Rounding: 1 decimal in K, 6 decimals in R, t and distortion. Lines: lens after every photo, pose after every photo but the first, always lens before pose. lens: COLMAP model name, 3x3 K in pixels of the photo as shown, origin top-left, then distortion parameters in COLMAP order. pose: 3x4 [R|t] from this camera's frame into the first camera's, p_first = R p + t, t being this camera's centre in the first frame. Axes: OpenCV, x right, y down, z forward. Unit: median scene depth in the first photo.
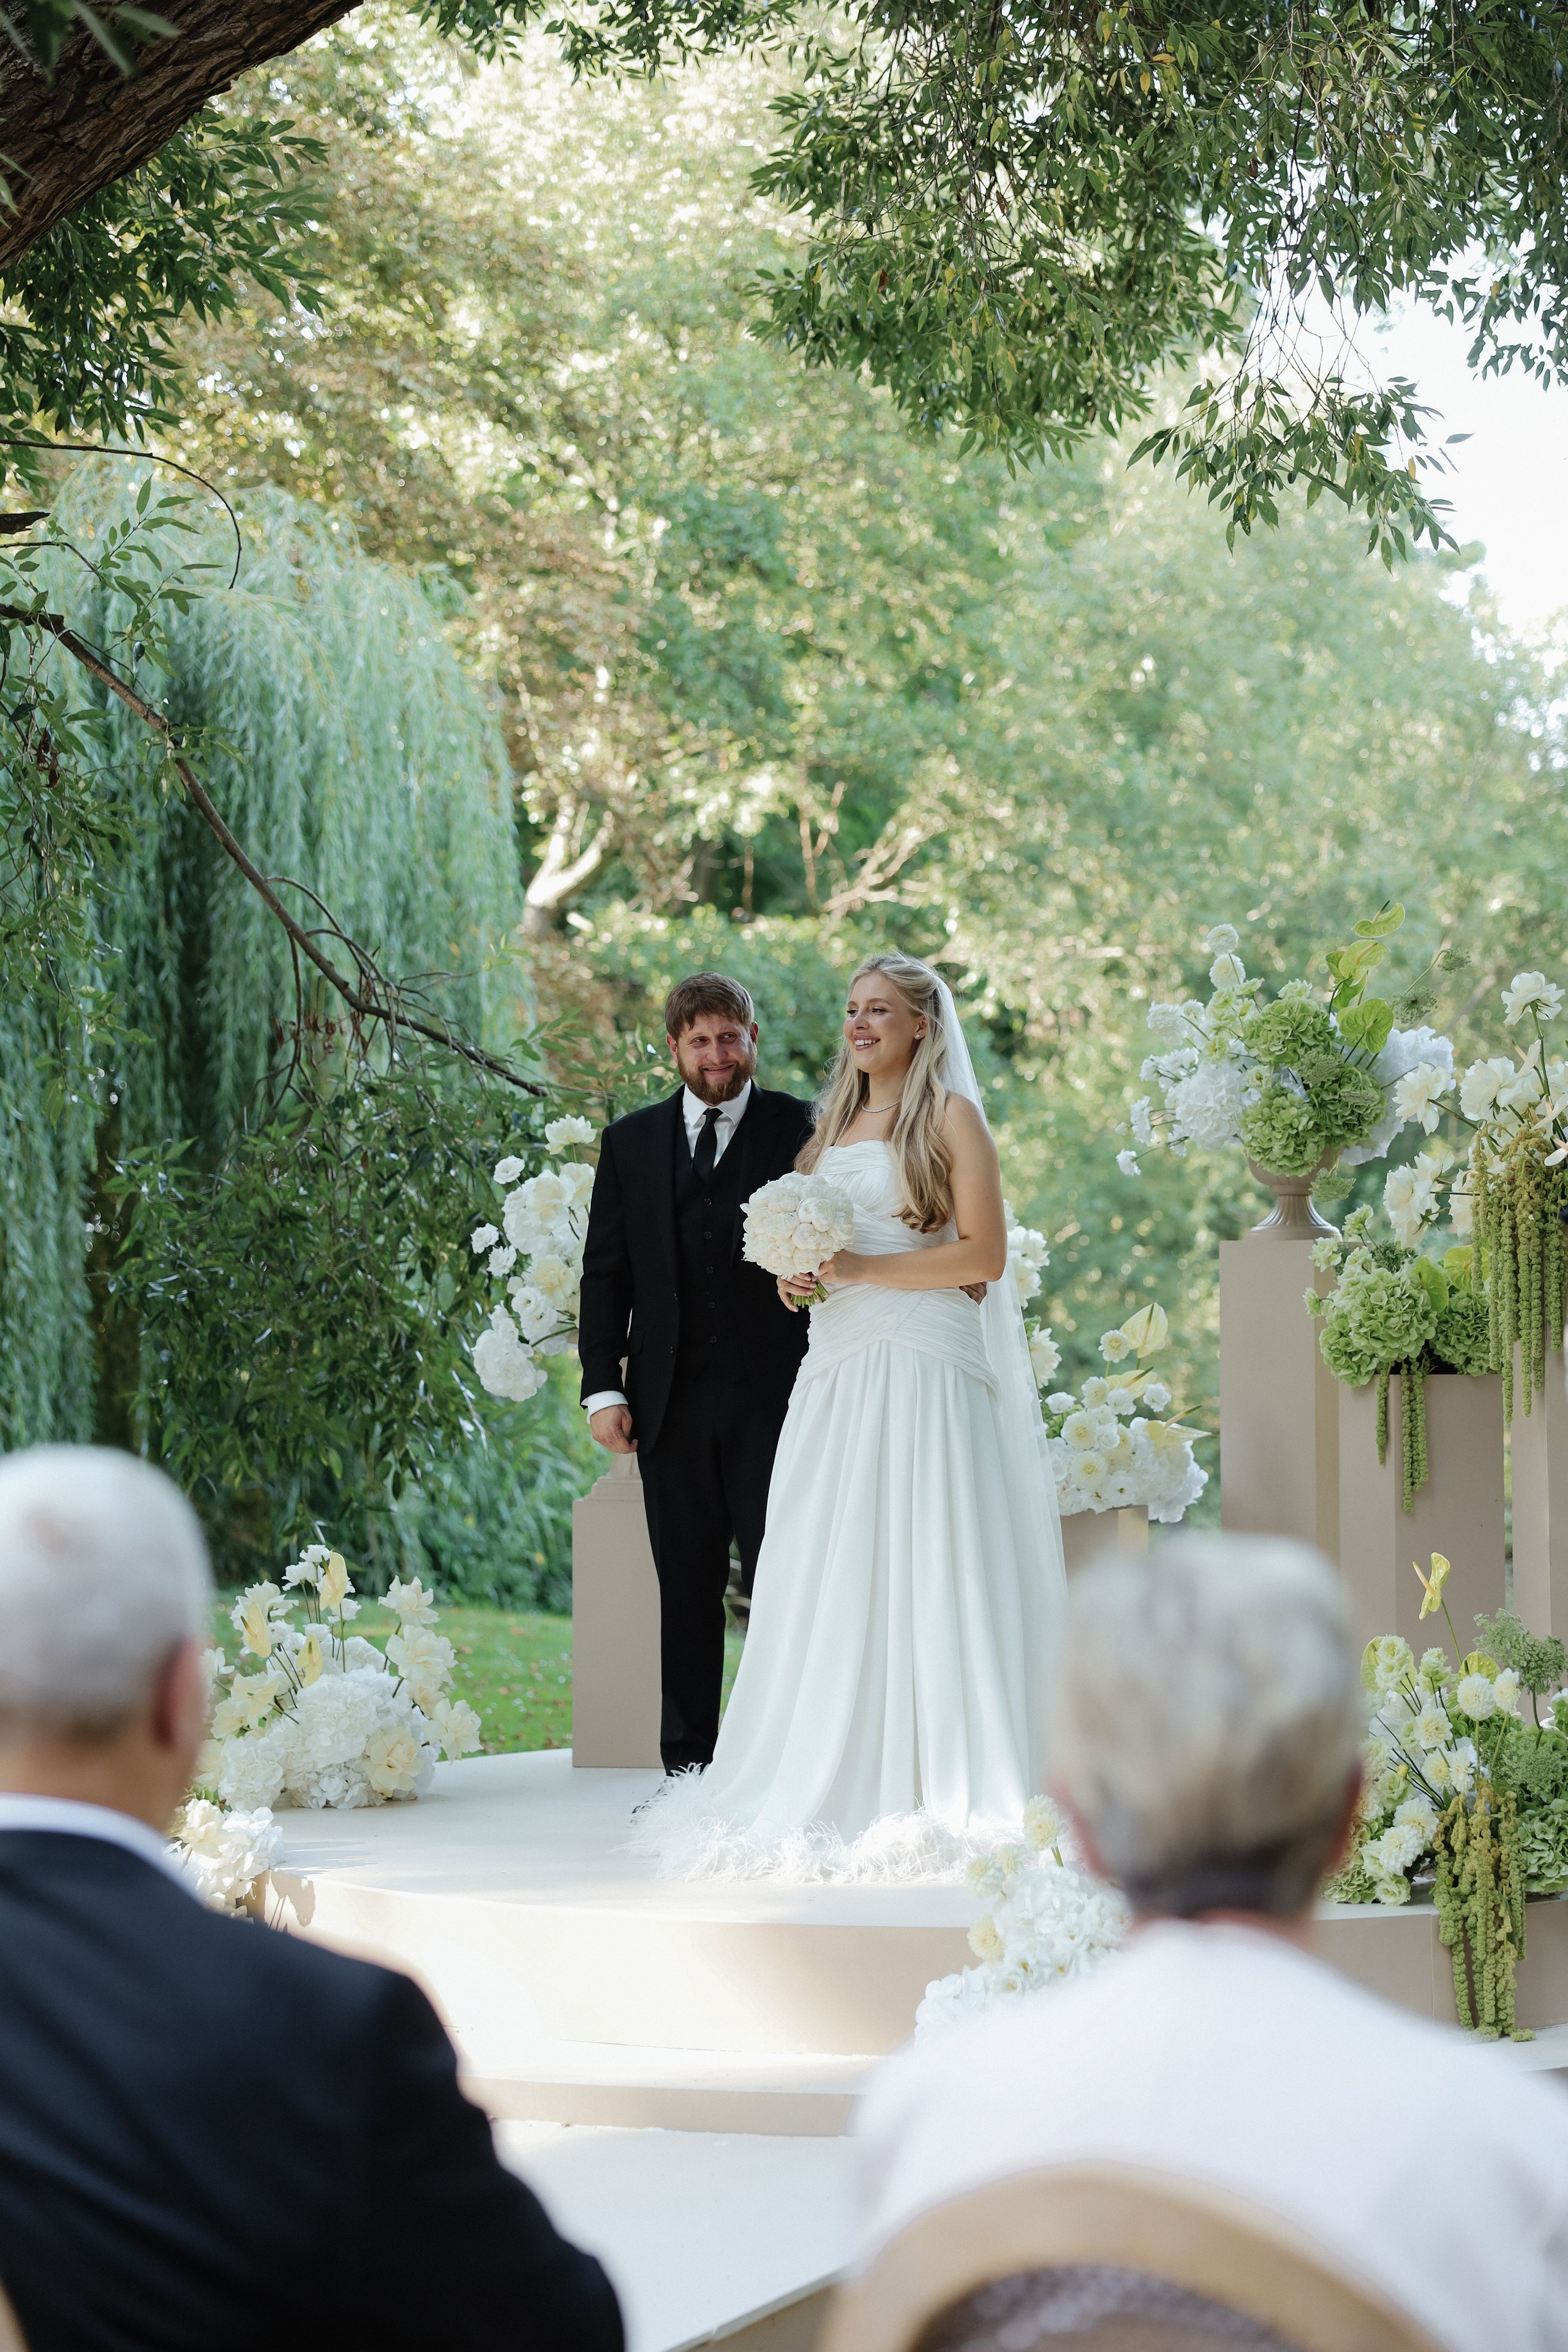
lens RADIAL K [[4016.5, 0, 784.0], [0, 4016.5, 1176.0], [0, 0, 1]] dist [0.007909, -0.036891]
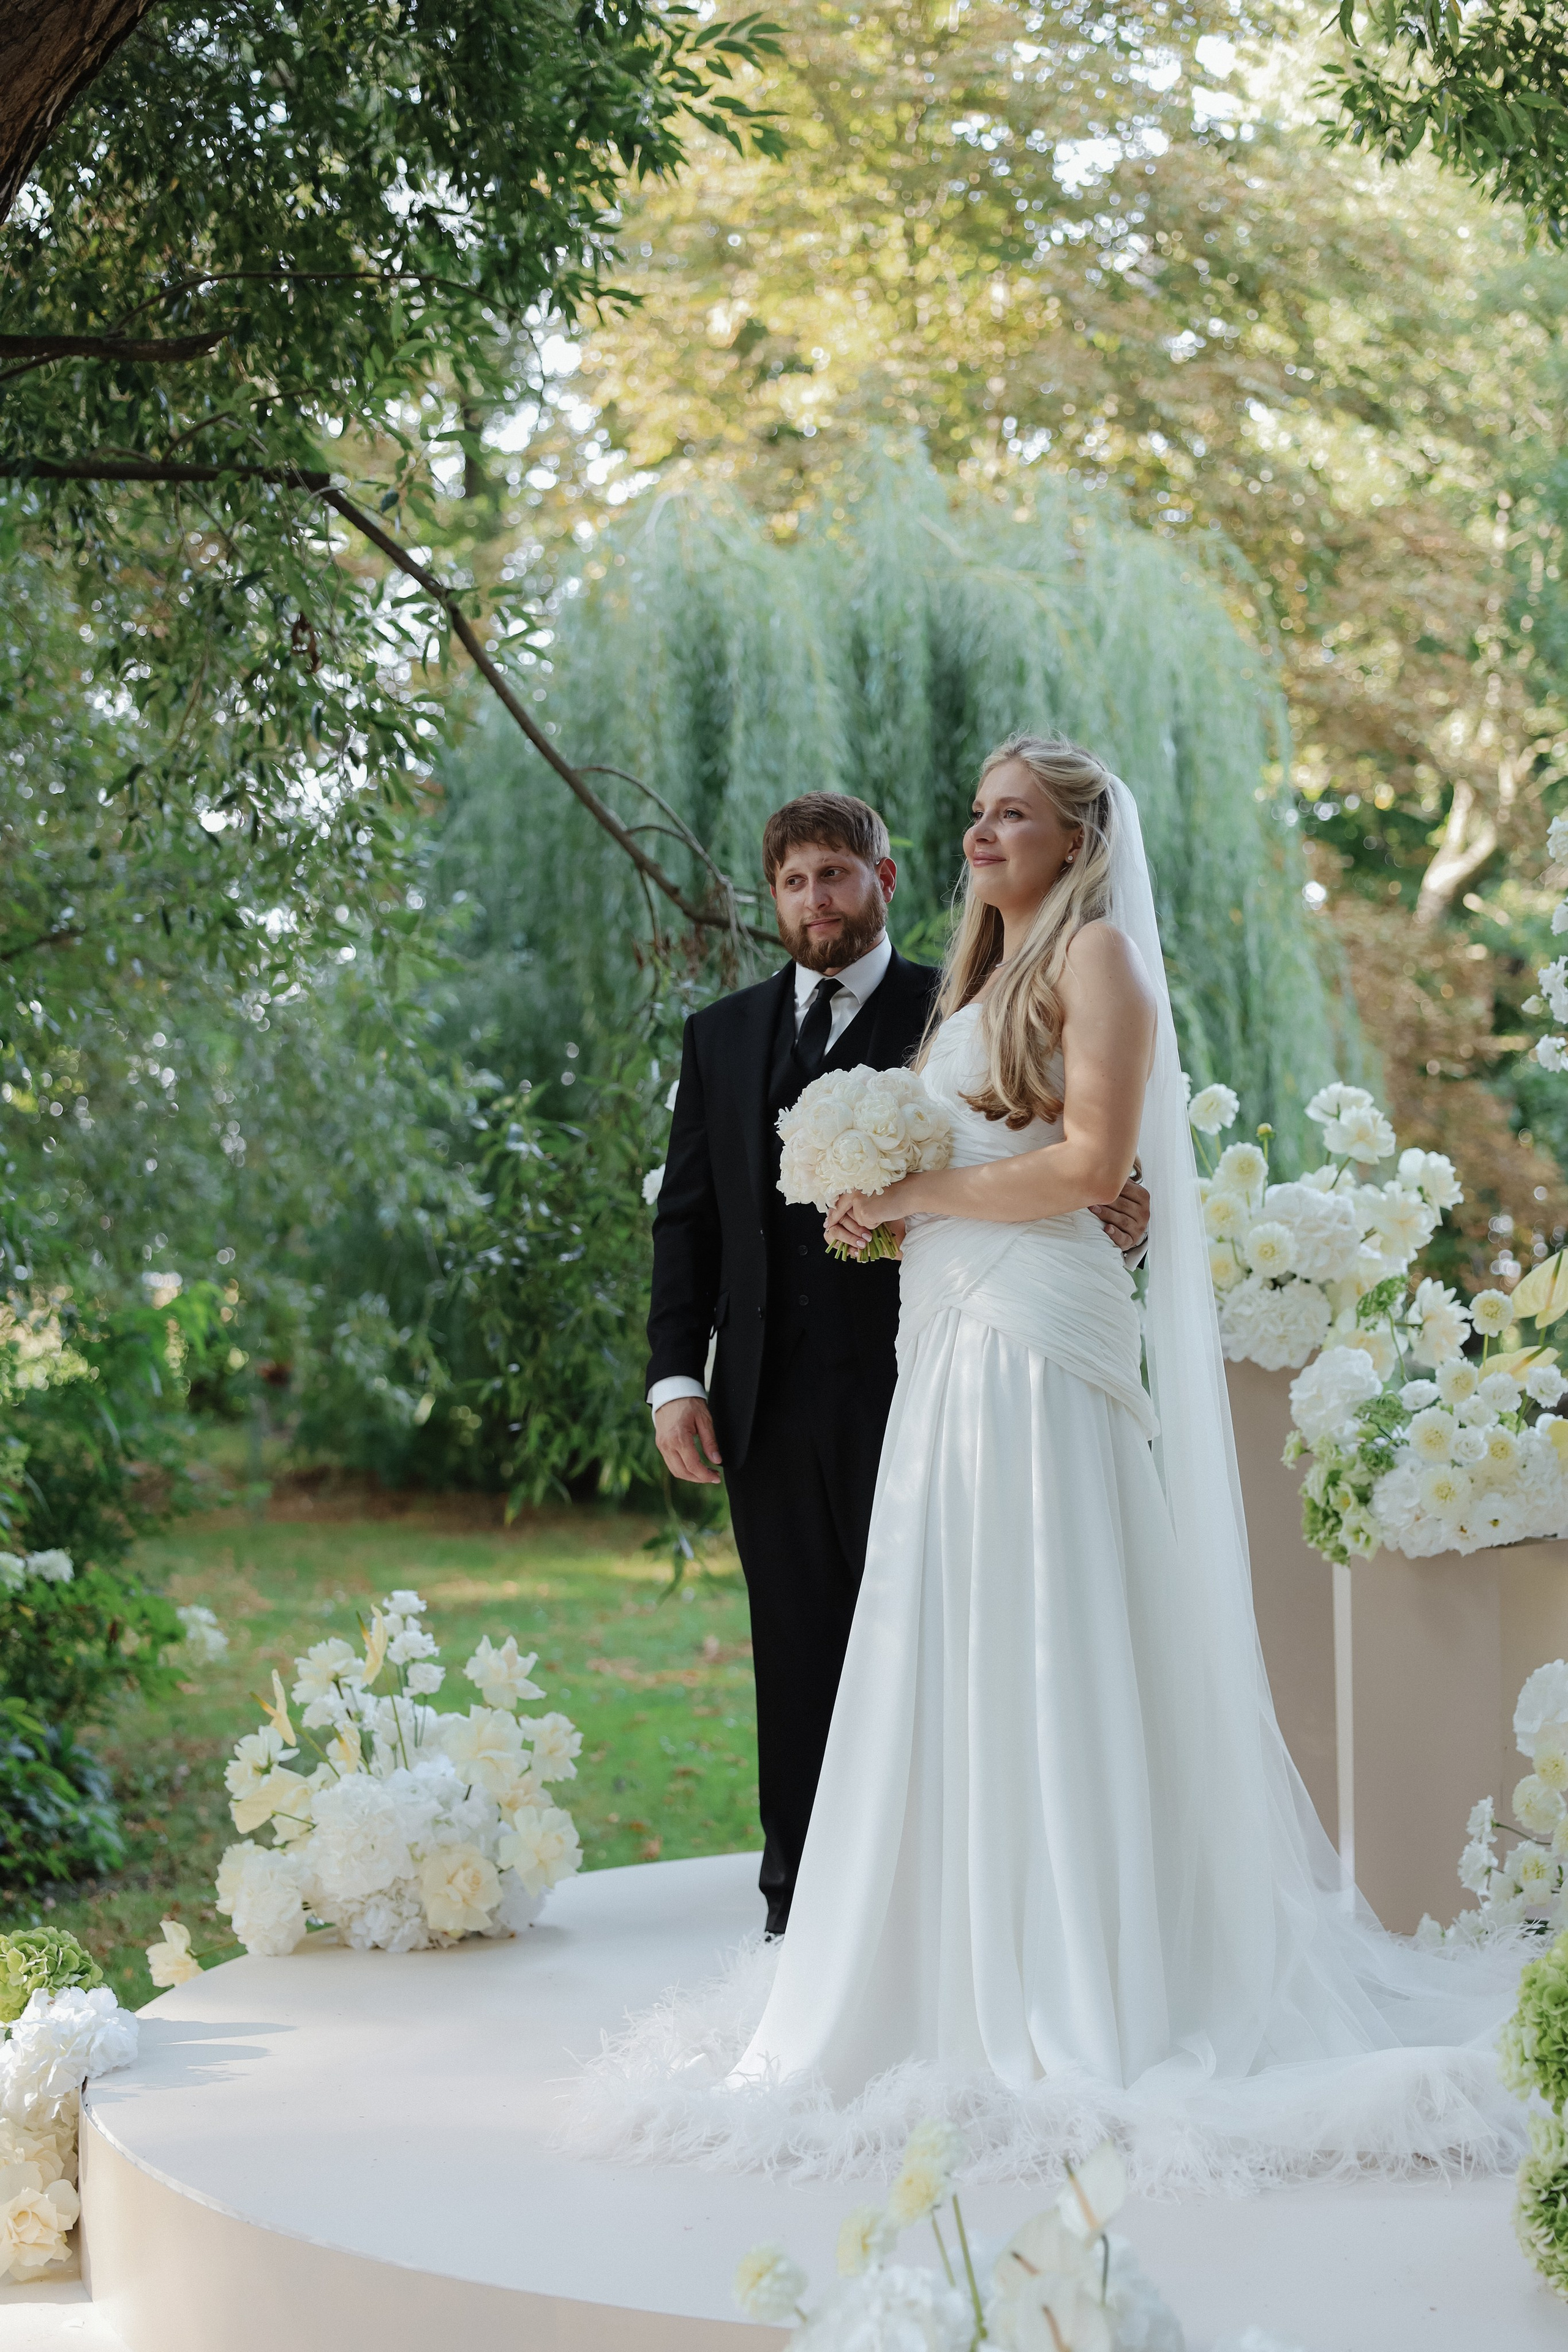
lens RADIAL K [[3198.8, 0, 784.0], [0, 3198.8, 1176.0], [0, 0, 1]] dist [-0.008858, 0.018445]
pose [[0.939888, -0.031138, -0.340061, 0.155899], [0.030050, 0.999513, -0.008465, 0.020790], [0.340159, -0.002263, 0.940365, 0.451163]]
